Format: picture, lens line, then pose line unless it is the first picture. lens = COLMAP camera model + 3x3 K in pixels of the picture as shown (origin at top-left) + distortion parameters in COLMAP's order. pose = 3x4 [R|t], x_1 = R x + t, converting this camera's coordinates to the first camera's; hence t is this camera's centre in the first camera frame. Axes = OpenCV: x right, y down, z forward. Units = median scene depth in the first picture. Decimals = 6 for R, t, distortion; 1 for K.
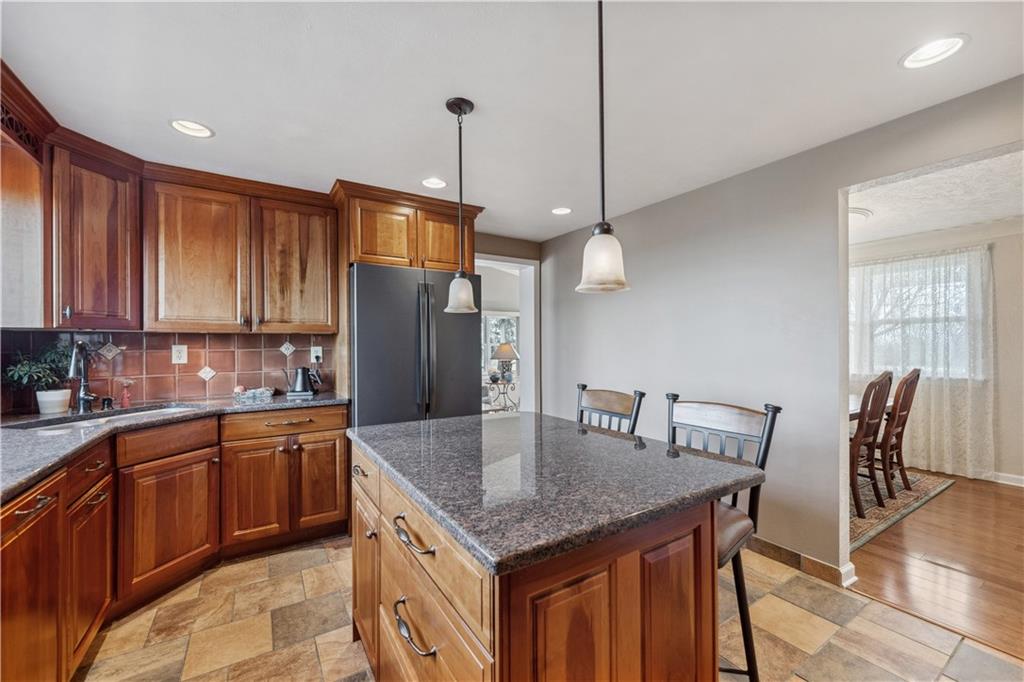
lens RADIAL K [[411.1, 0, 513.3], [0, 411.1, 343.5], [0, 0, 1]] dist [0.007713, 0.000059]
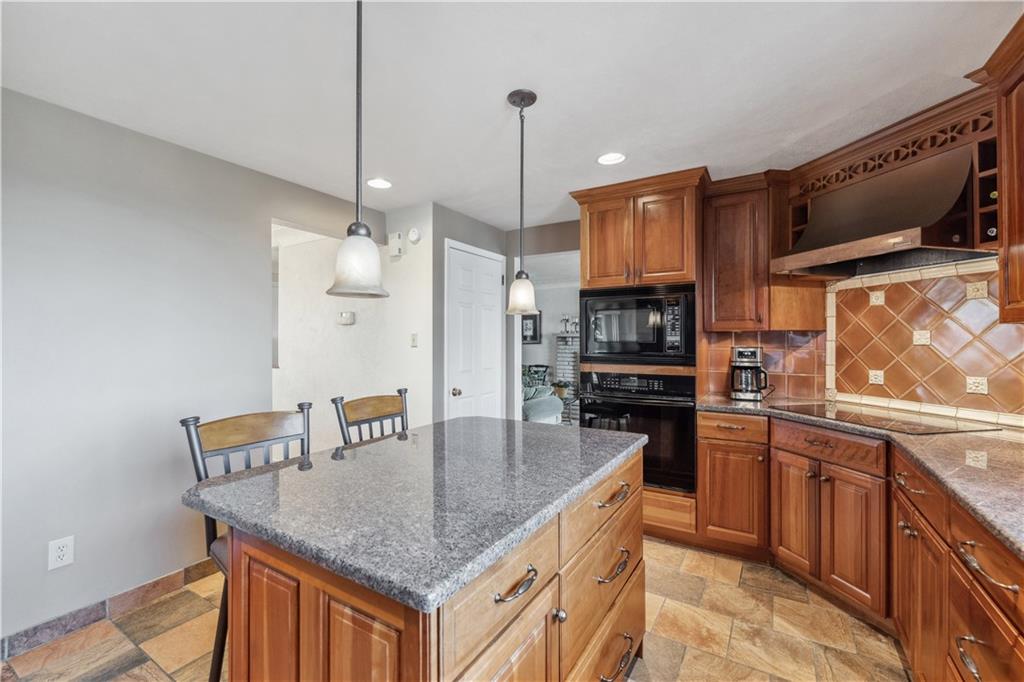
lens RADIAL K [[440.6, 0, 517.9], [0, 440.6, 339.0], [0, 0, 1]] dist [-0.000461, -0.000856]
pose [[-0.442752, 0.006526, 0.896620, -0.595769], [0.002649, 0.999979, -0.005971, -0.005877], [-0.896640, -0.000268, -0.442760, 0.840898]]
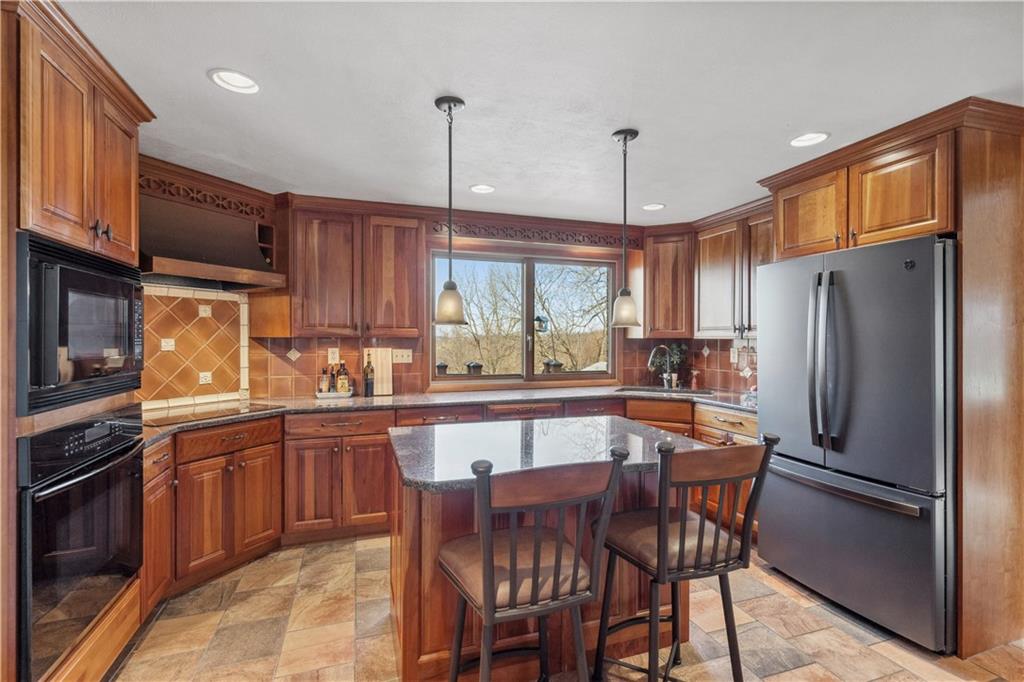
lens RADIAL K [[464.6, 0, 508.6], [0, 464.6, 341.2], [0, 0, 1]] dist [0.010727, -0.000613]
pose [[-0.235627, 0.008765, -0.971804, 0.880904], [-0.002029, 0.999953, 0.009511, -0.035707], [0.971841, 0.004212, -0.235598, 0.775768]]
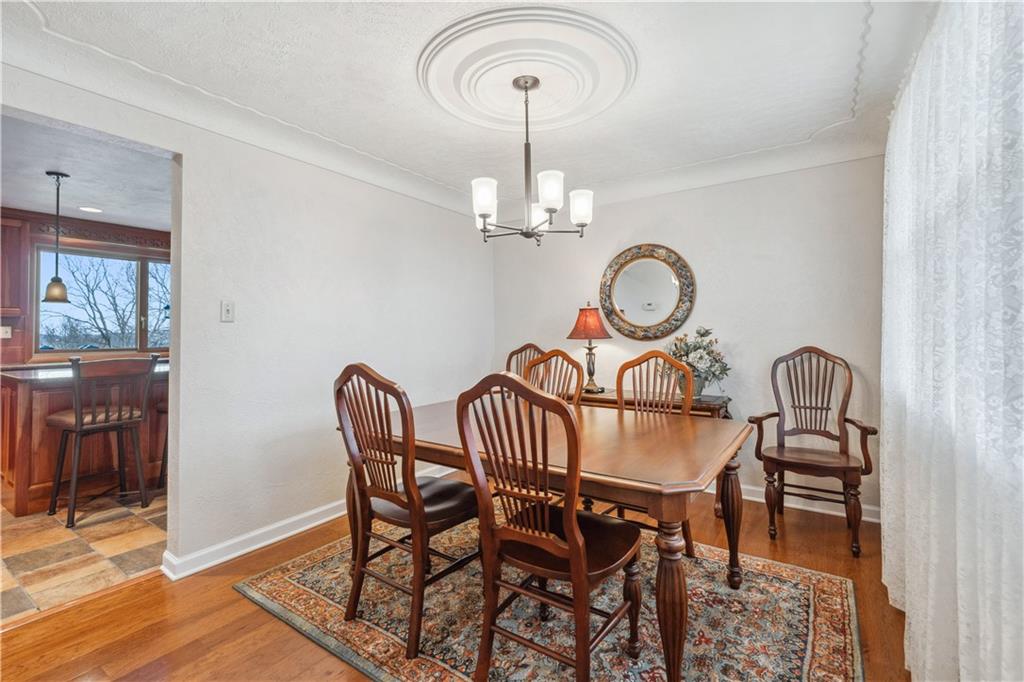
lens RADIAL K [[464.6, 0, 515.6], [0, 464.6, 323.3], [0, 0, 1]] dist [0.010727, -0.000613]
pose [[0.398751, -0.021144, -0.916815, 1.985659], [0.005778, 0.999772, -0.020544, 0.046278], [0.917041, 0.002895, 0.398783, 1.199547]]
